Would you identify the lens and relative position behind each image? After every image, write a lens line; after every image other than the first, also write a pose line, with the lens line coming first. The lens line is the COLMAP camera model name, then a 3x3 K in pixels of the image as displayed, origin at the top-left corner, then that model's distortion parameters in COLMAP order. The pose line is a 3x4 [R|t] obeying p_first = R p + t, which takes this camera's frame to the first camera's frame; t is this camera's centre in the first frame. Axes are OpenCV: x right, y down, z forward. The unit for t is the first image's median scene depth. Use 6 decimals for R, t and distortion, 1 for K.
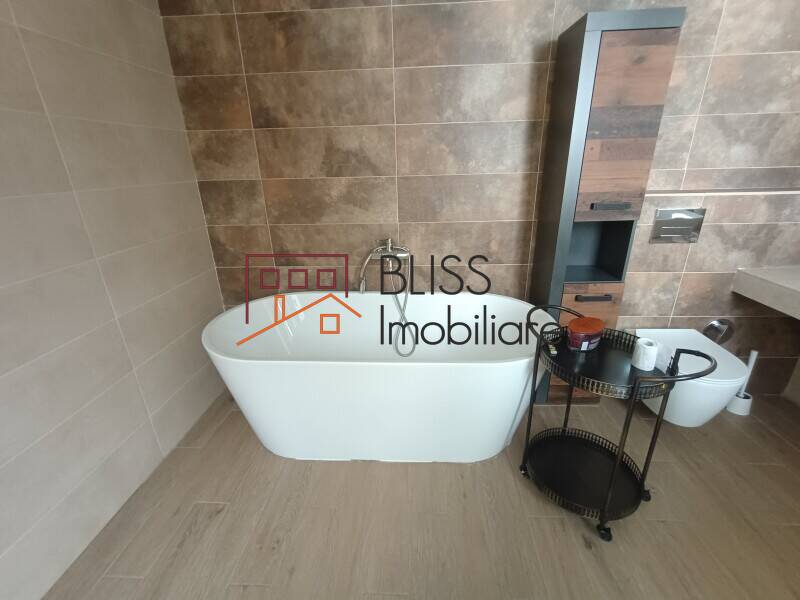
lens RADIAL K [[359.9, 0, 400.8], [0, 359.9, 300.2], [0, 0, 1]] dist [-0.009125, 0.003990]
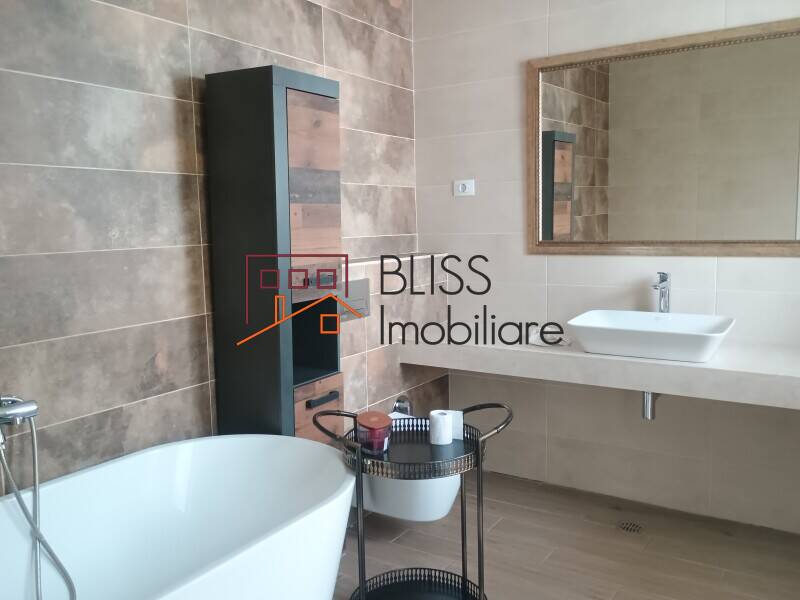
lens RADIAL K [[683.8, 0, 403.6], [0, 683.8, 299.0], [0, 0, 1]] dist [0.033936, -0.033093]
pose [[0.489434, -0.084230, 0.867963, -0.593478], [0.322152, 0.942380, -0.090206, -0.019986], [-0.810353, 0.323766, 0.488368, 0.092758]]
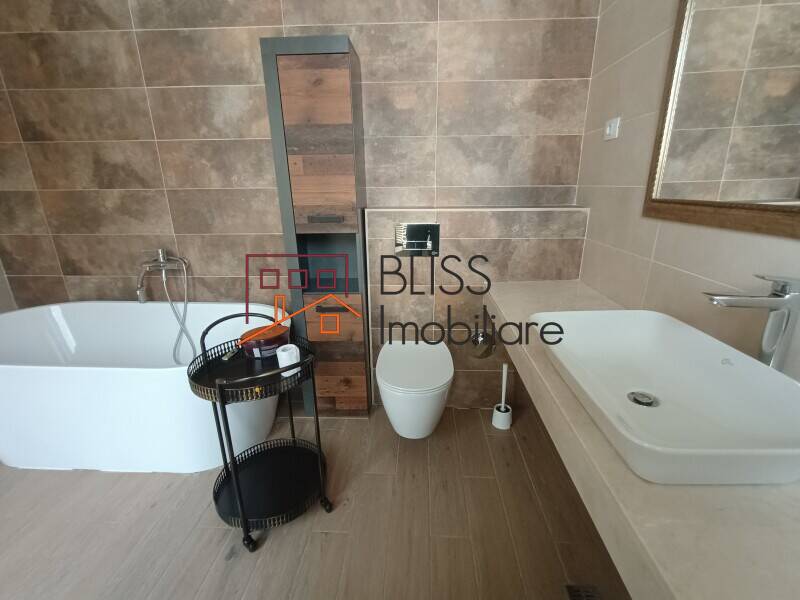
lens RADIAL K [[359.9, 0, 402.8], [0, 359.9, 299.9], [0, 0, 1]] dist [-0.009125, 0.003990]
pose [[0.999767, 0.013556, 0.016778, 0.703070], [-0.012544, 0.998181, -0.058970, 0.026172], [-0.017547, 0.058746, 0.998119, -0.022360]]
